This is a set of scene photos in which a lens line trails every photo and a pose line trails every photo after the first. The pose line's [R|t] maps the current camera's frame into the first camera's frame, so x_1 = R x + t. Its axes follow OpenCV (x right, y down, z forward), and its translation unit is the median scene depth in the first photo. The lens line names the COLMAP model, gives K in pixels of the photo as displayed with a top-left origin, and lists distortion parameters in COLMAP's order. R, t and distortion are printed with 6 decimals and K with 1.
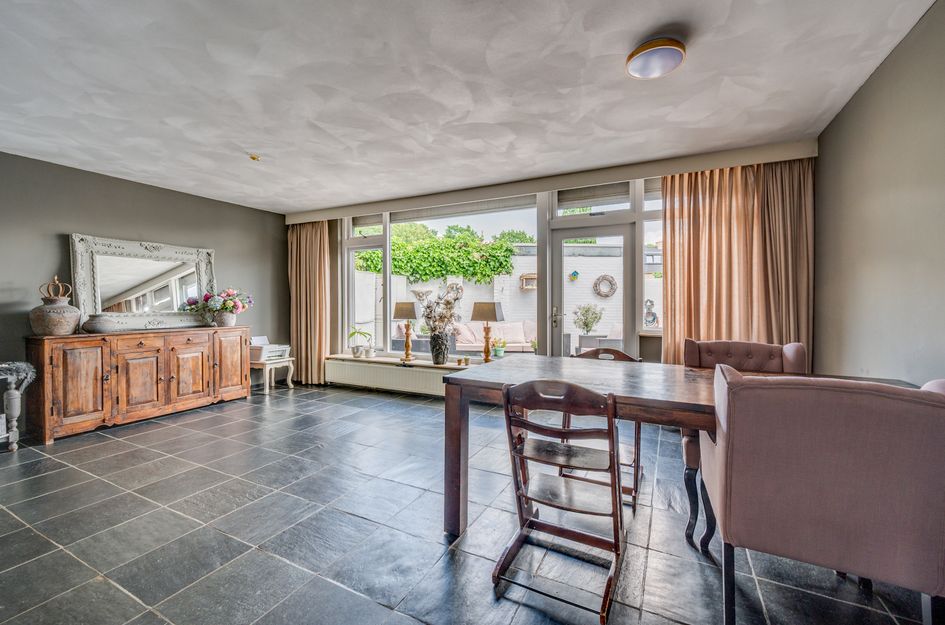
lens RADIAL K [[400.0, 0, 467.6], [0, 400.0, 299.1], [0, 0, 1]] dist [0.017662, 0.000014]
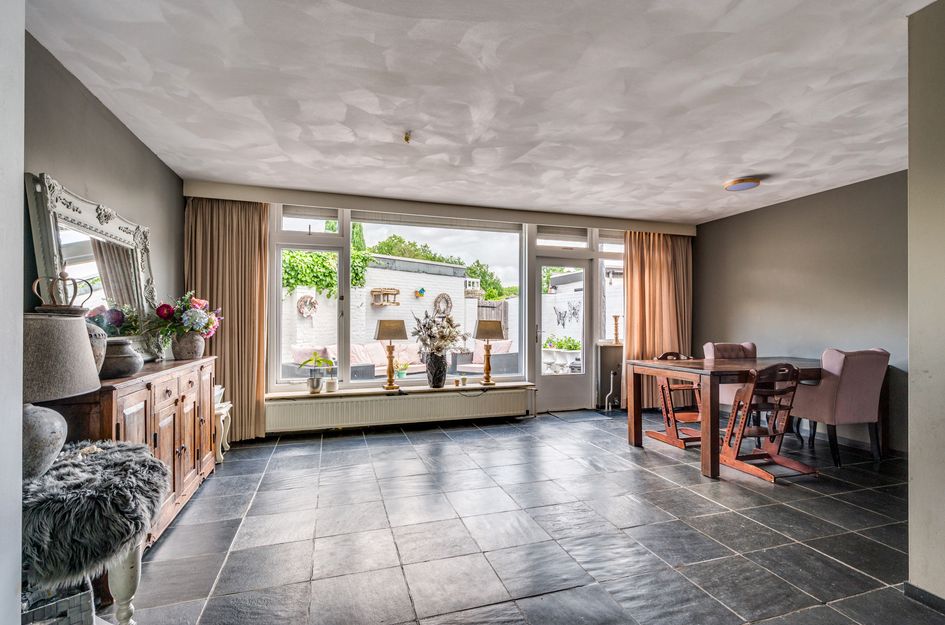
lens RADIAL K [[447.2, 0, 477.6], [0, 447.2, 320.6], [0, 0, 1]] dist [-0.003862, -0.001212]
pose [[0.696866, 0.001130, 0.717201, -0.662395], [-0.010624, 0.999905, 0.008748, -0.001053], [-0.717123, -0.013716, 0.696812, 0.194870]]
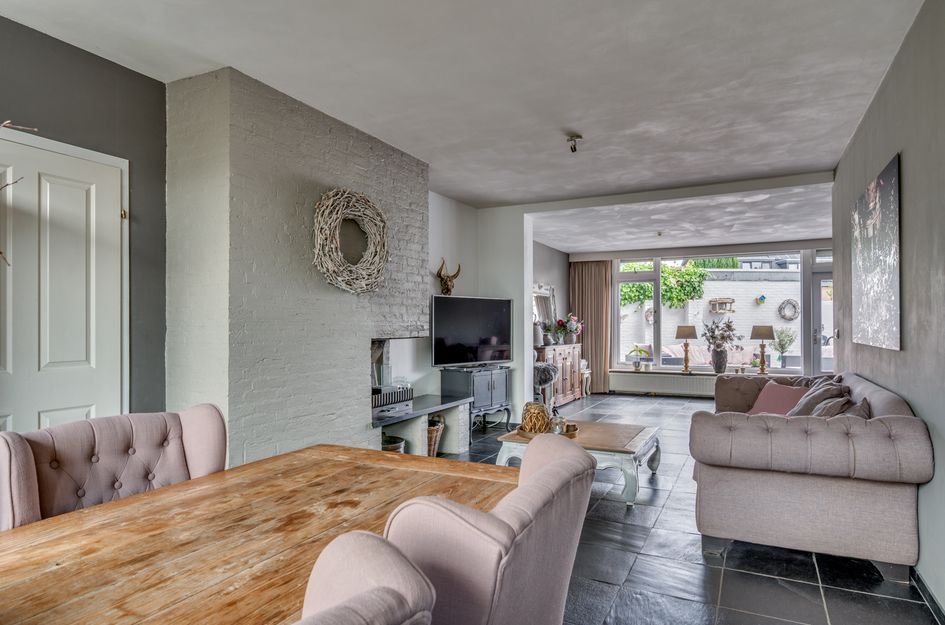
lens RADIAL K [[568.1, 0, 481.3], [0, 568.1, 317.9], [0, 0, 1]] dist [-0.007544, 0.000243]
pose [[0.999426, -0.001319, 0.033853, -0.814169], [0.001388, 0.999997, -0.002010, -0.013770], [-0.033851, 0.002056, 0.999425, -0.740128]]
